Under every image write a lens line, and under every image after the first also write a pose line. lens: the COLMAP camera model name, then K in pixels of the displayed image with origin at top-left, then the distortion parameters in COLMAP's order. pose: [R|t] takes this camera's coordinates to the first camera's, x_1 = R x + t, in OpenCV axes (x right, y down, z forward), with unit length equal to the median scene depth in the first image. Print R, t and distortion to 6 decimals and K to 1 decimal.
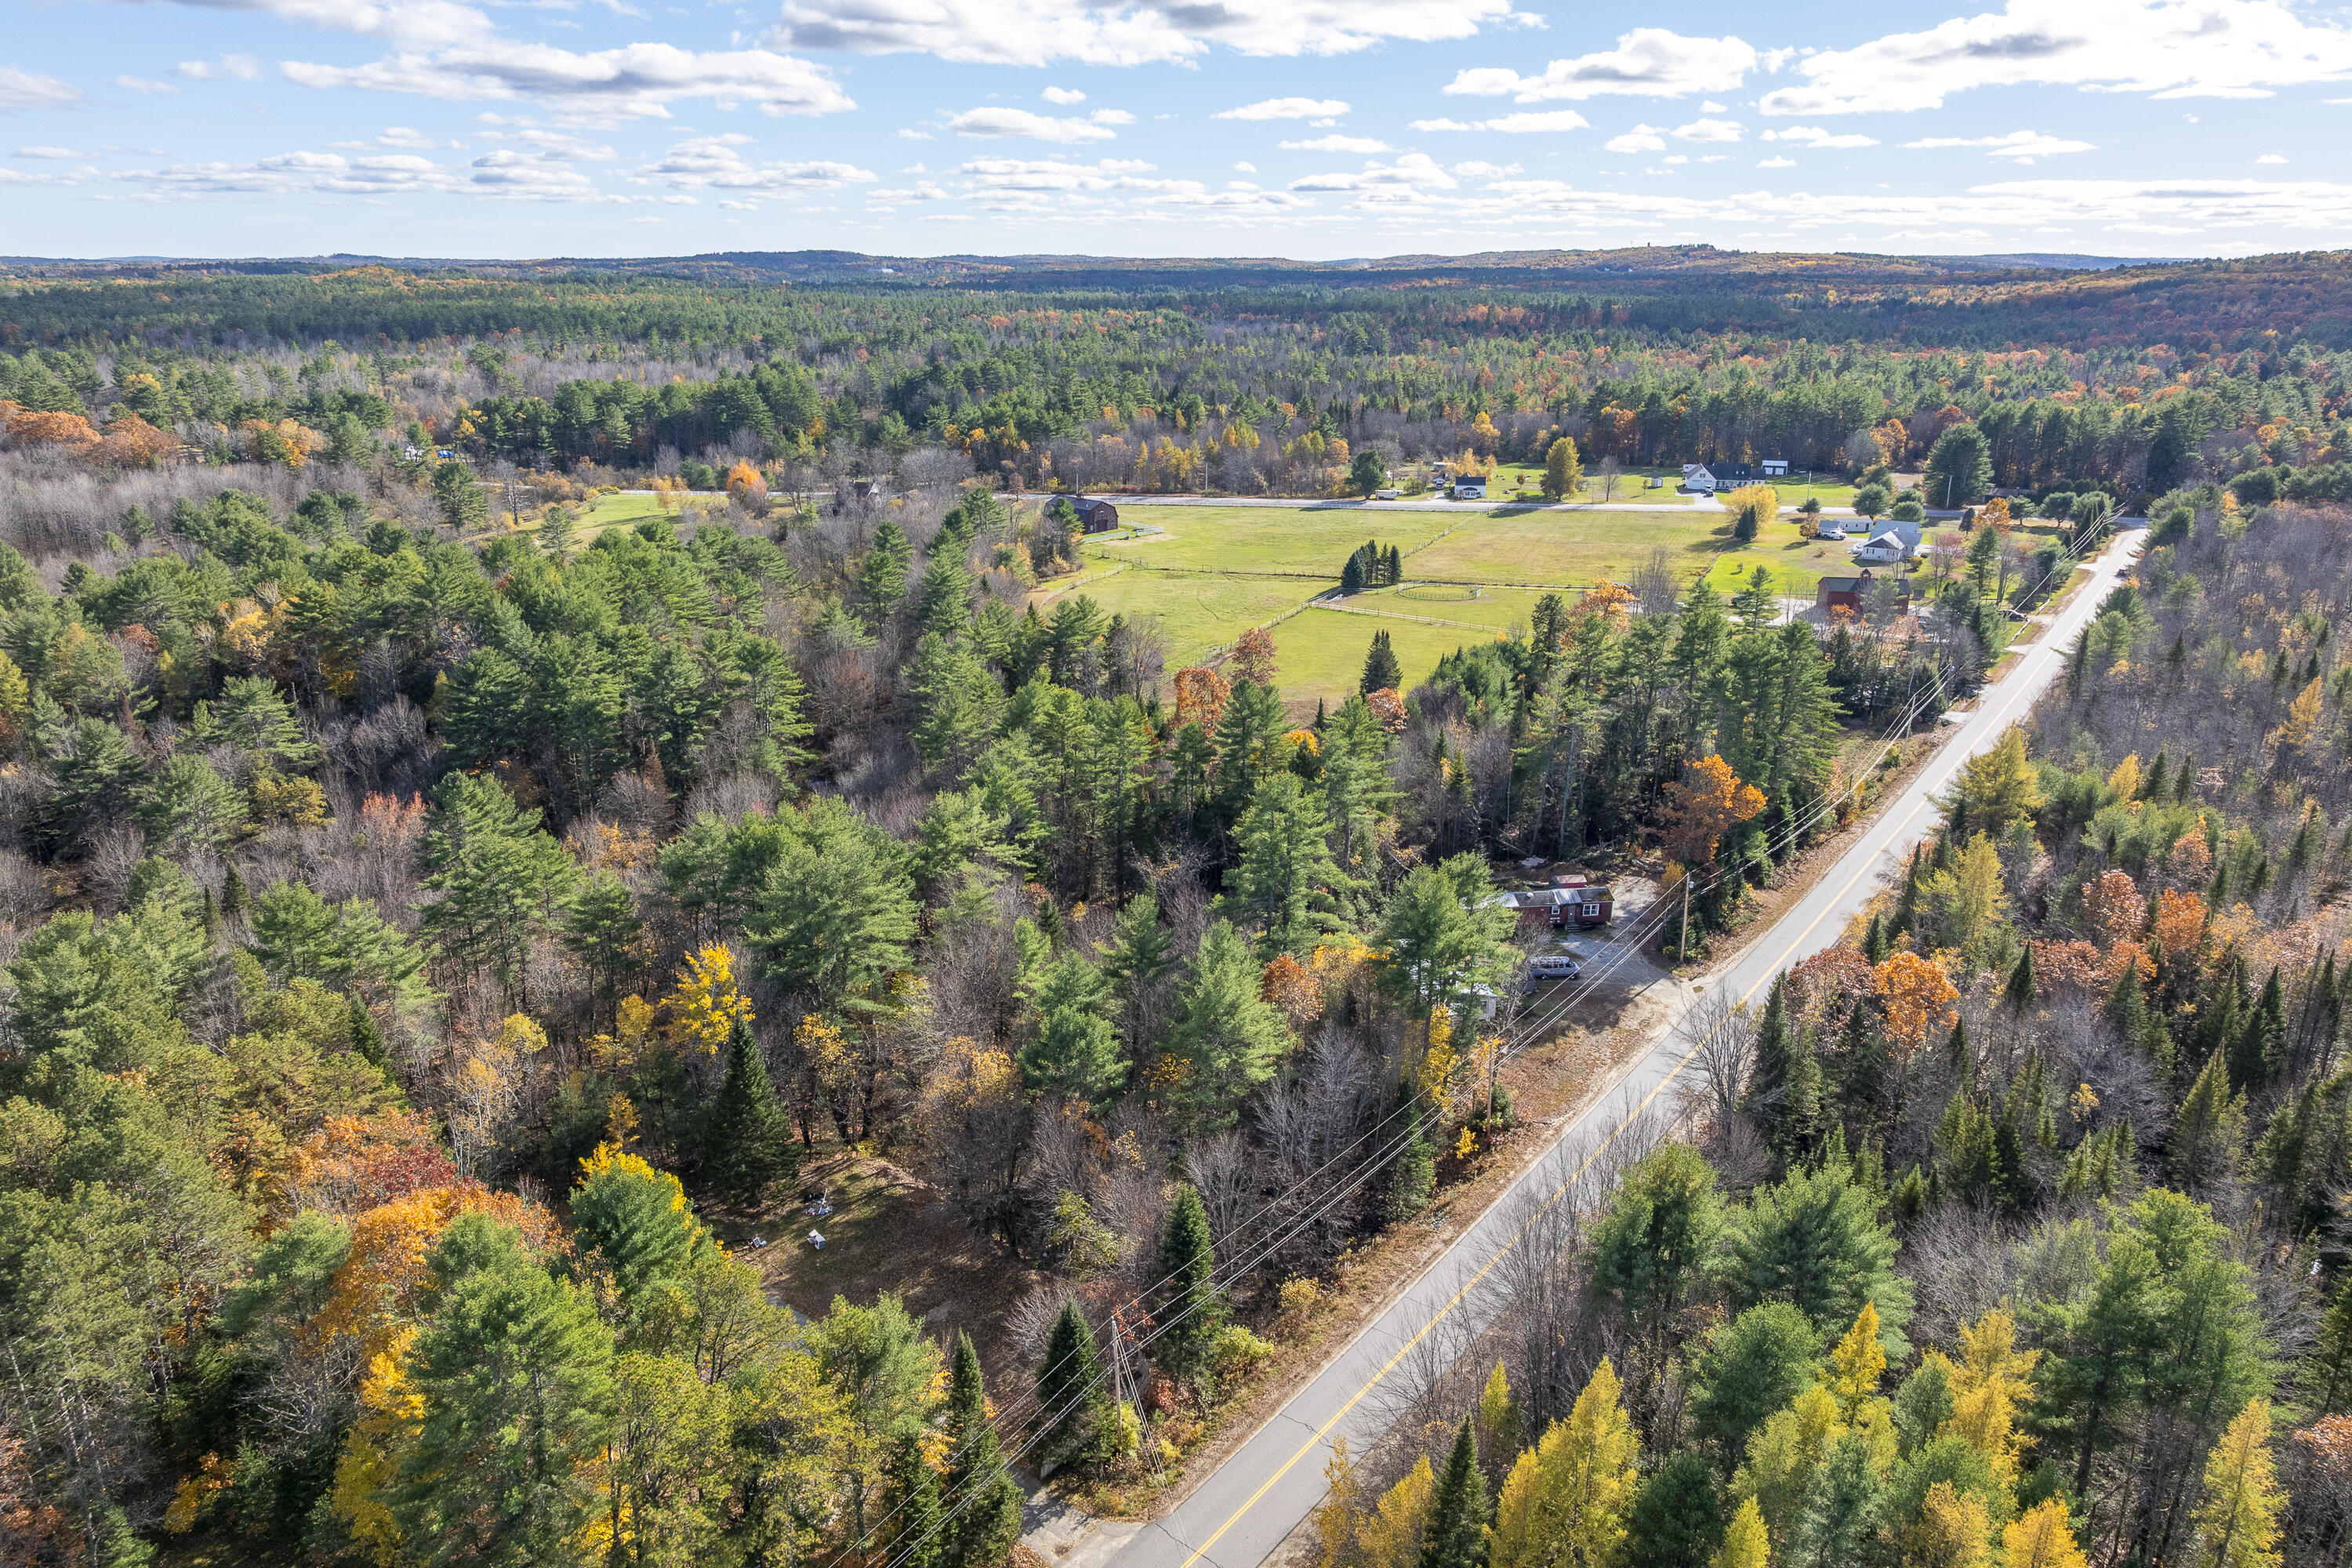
lens RADIAL K [[1644.3, 0, 1163.4], [0, 1644.3, 769.8], [0, 0, 1]] dist [-0.011867, 0.015859]
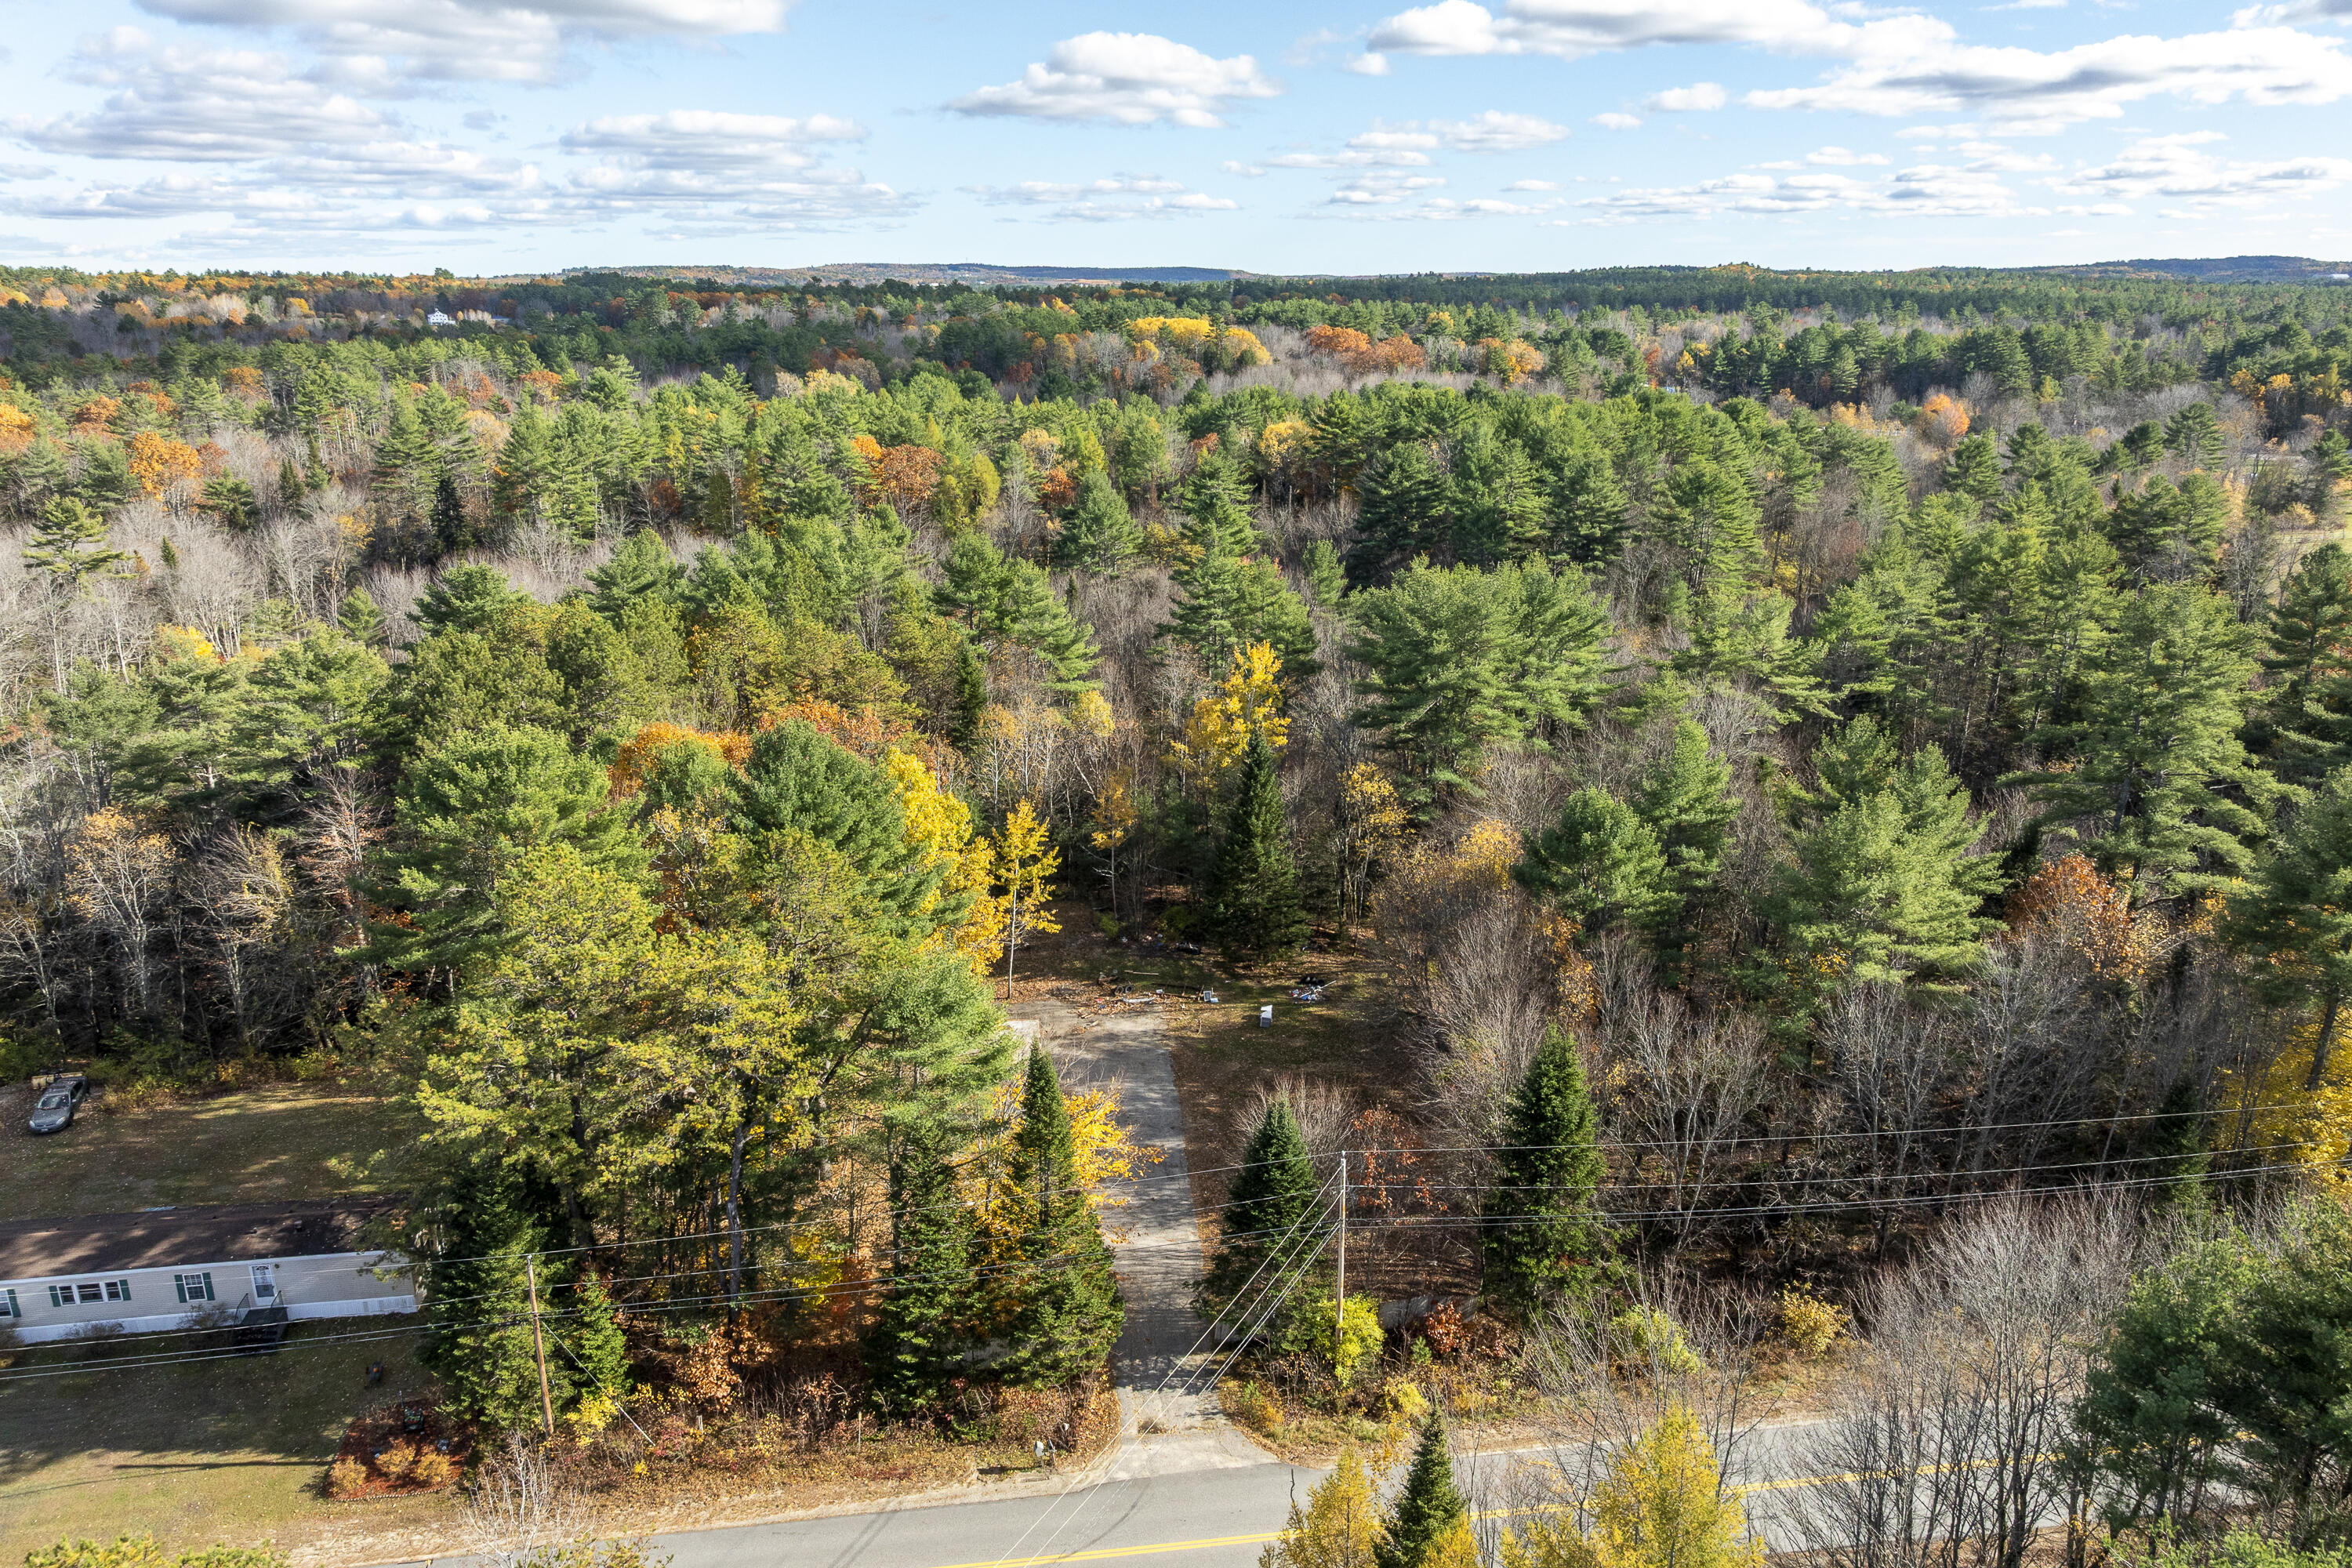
lens RADIAL K [[1644.3, 0, 1163.4], [0, 1644.3, 769.8], [0, 0, 1]] dist [-0.011867, 0.015859]
pose [[0.719963, 0.198734, -0.664950, 0.193694], [-0.204042, 0.976392, 0.070892, 0.091950], [0.663340, 0.084638, 0.743516, 0.272303]]
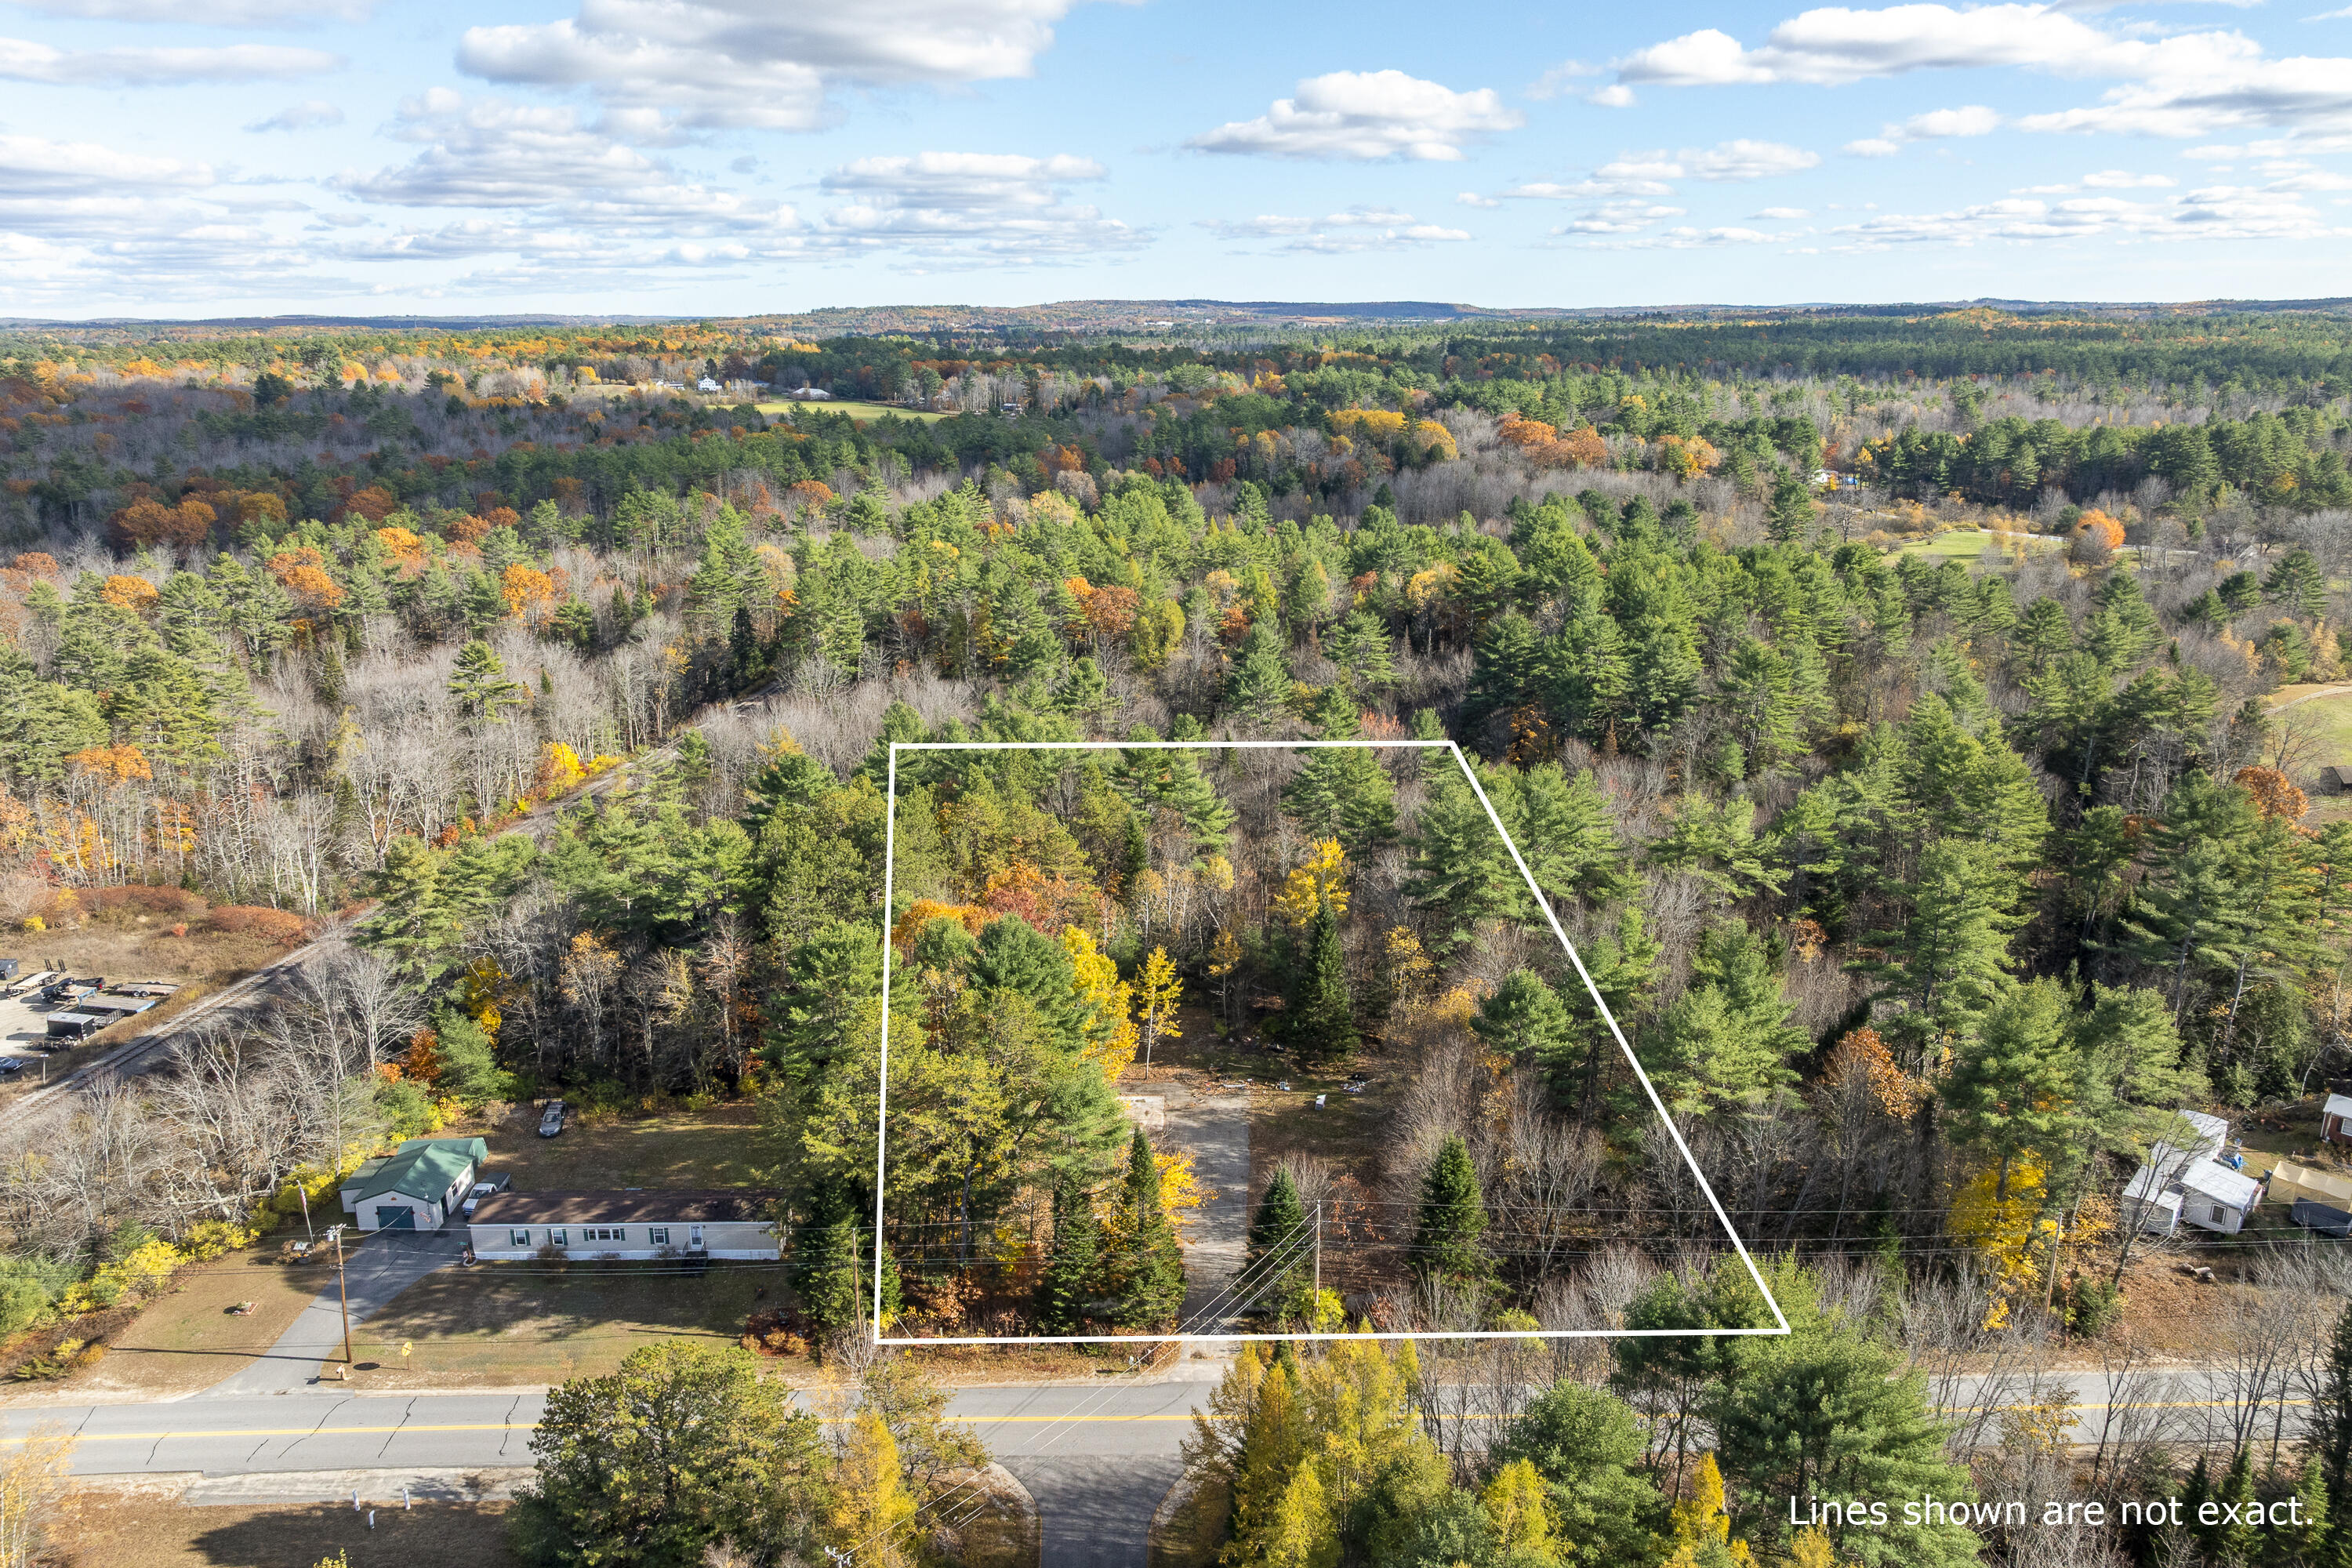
lens RADIAL K [[1638.4, 0, 1163.6], [0, 1638.4, 755.8], [0, 0, 1]] dist [0.002388, -0.001244]
pose [[0.622249, 0.201703, -0.756387, 0.406525], [-0.226030, 0.971375, 0.073087, -0.008035], [0.749477, 0.125488, 0.650028, 0.102047]]
